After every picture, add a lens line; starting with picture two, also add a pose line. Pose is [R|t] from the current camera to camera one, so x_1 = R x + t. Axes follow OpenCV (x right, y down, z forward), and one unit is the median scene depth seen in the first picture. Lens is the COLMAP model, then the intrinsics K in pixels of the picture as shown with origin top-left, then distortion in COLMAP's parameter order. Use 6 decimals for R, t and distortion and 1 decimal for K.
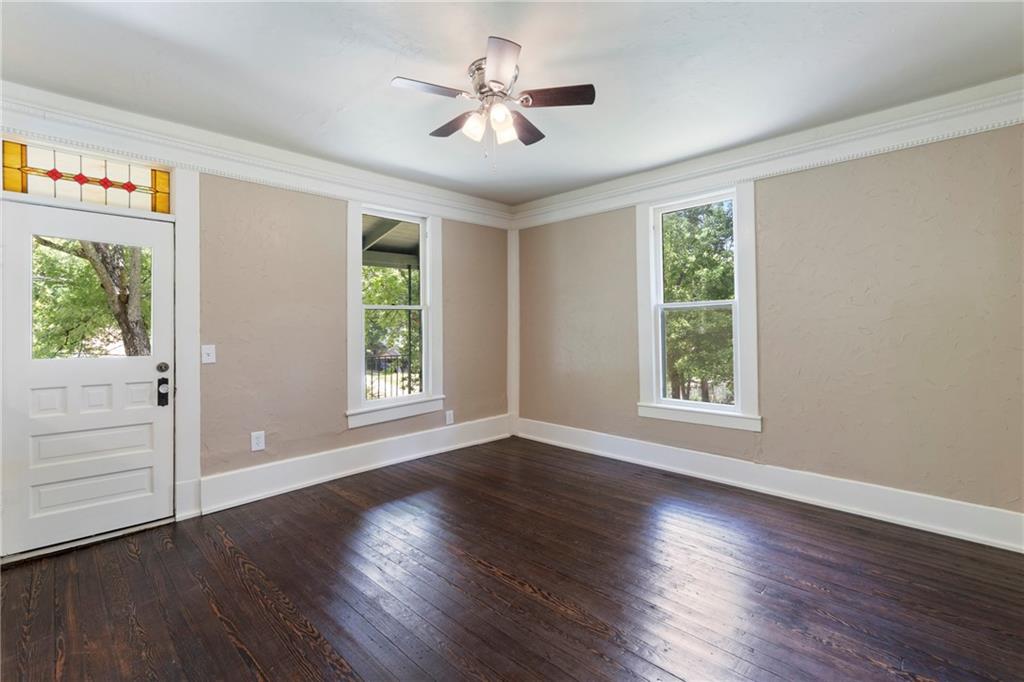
lens RADIAL K [[449.9, 0, 512.0], [0, 449.9, 341.0], [0, 0, 1]] dist [0.000744, 0.000414]
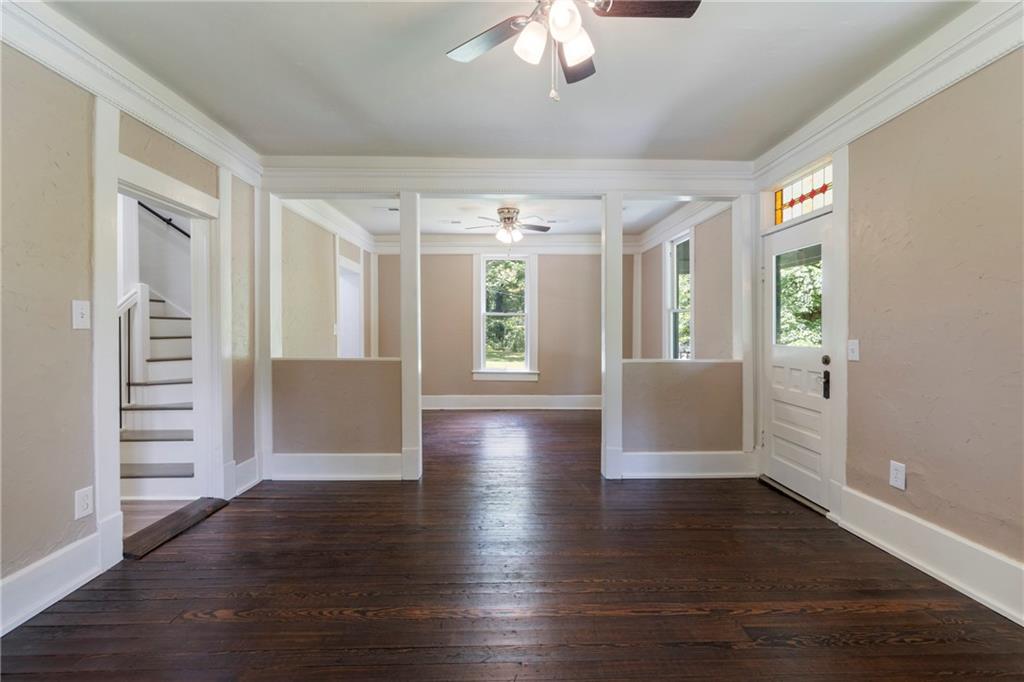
lens RADIAL K [[449.9, 0, 512.0], [0, 449.9, 341.0], [0, 0, 1]] dist [0.000744, 0.000414]
pose [[-0.688977, 0.029580, -0.724179, 0.407016], [-0.004825, 0.998958, 0.045393, -0.024332], [0.724767, 0.034769, -0.688116, 1.111121]]
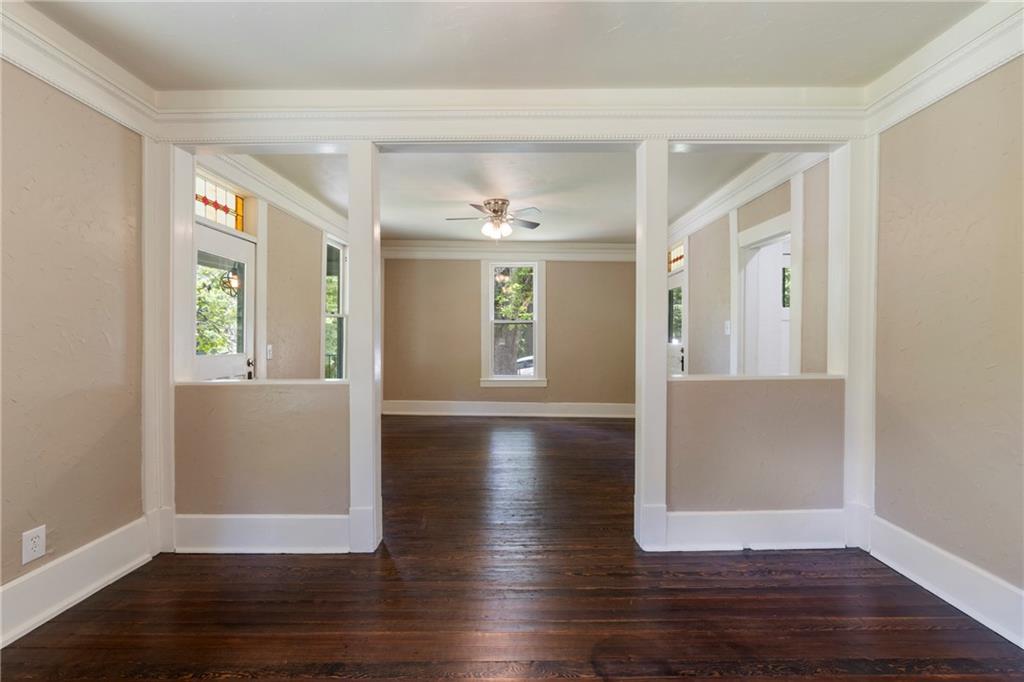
lens RADIAL K [[449.9, 0, 512.0], [0, 449.9, 341.0], [0, 0, 1]] dist [0.000744, 0.000414]
pose [[0.703347, -0.000797, 0.710846, -1.063912], [0.009012, 0.999929, -0.007796, 0.015411], [-0.710789, 0.011890, 0.703305, -0.322399]]
